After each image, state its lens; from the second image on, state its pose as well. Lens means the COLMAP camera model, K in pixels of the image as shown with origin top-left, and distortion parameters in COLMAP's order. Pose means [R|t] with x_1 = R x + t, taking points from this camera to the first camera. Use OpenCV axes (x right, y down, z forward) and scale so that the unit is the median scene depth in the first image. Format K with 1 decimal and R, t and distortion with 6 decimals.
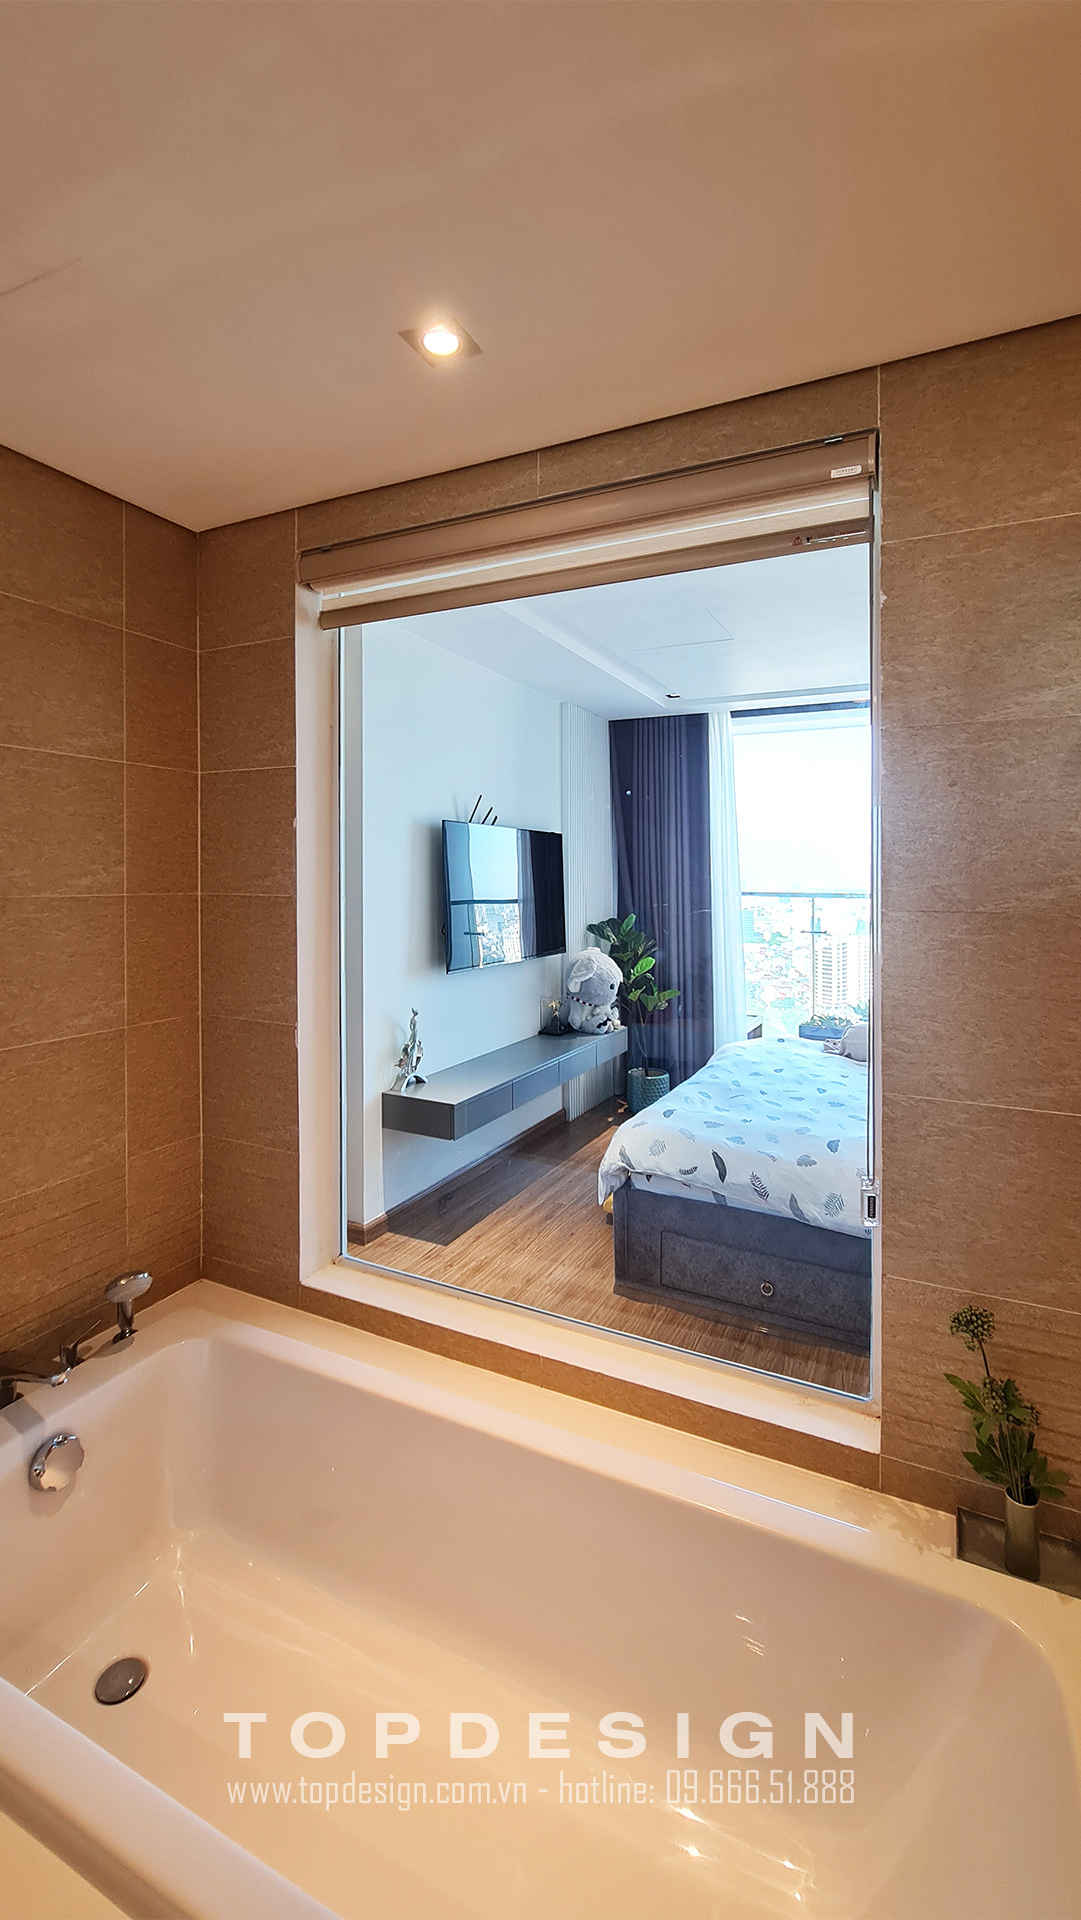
lens RADIAL K [[813.4, 0, 594.8], [0, 813.4, 880.5], [0, 0, 1]] dist [-0.011207, 0.003255]
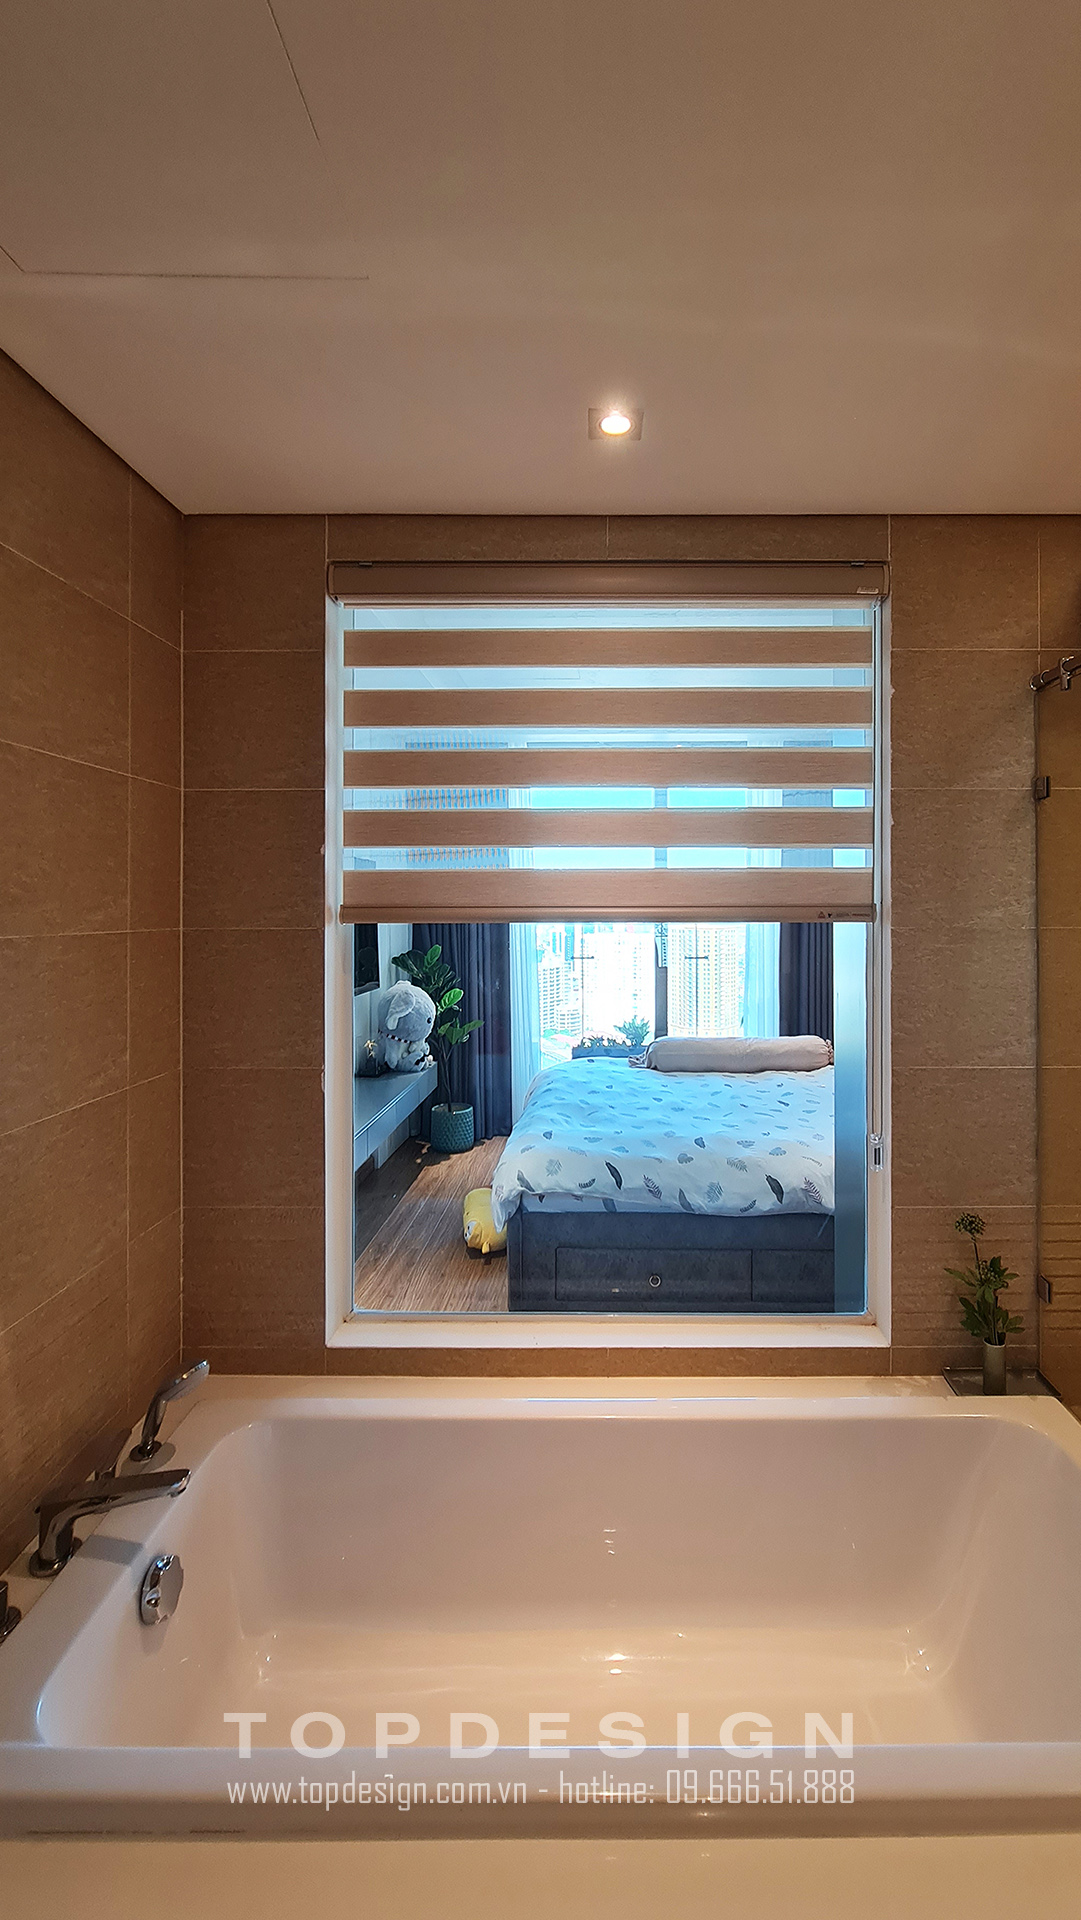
lens RADIAL K [[838.7, 0, 675.1], [0, 838.7, 900.9], [0, 0, 1]] dist [-0.002178, -0.002131]
pose [[0.890046, -0.007858, 0.455803, -0.276381], [0.012155, 0.999905, -0.006497, -0.000814], [-0.455709, 0.011323, 0.890057, -0.022974]]
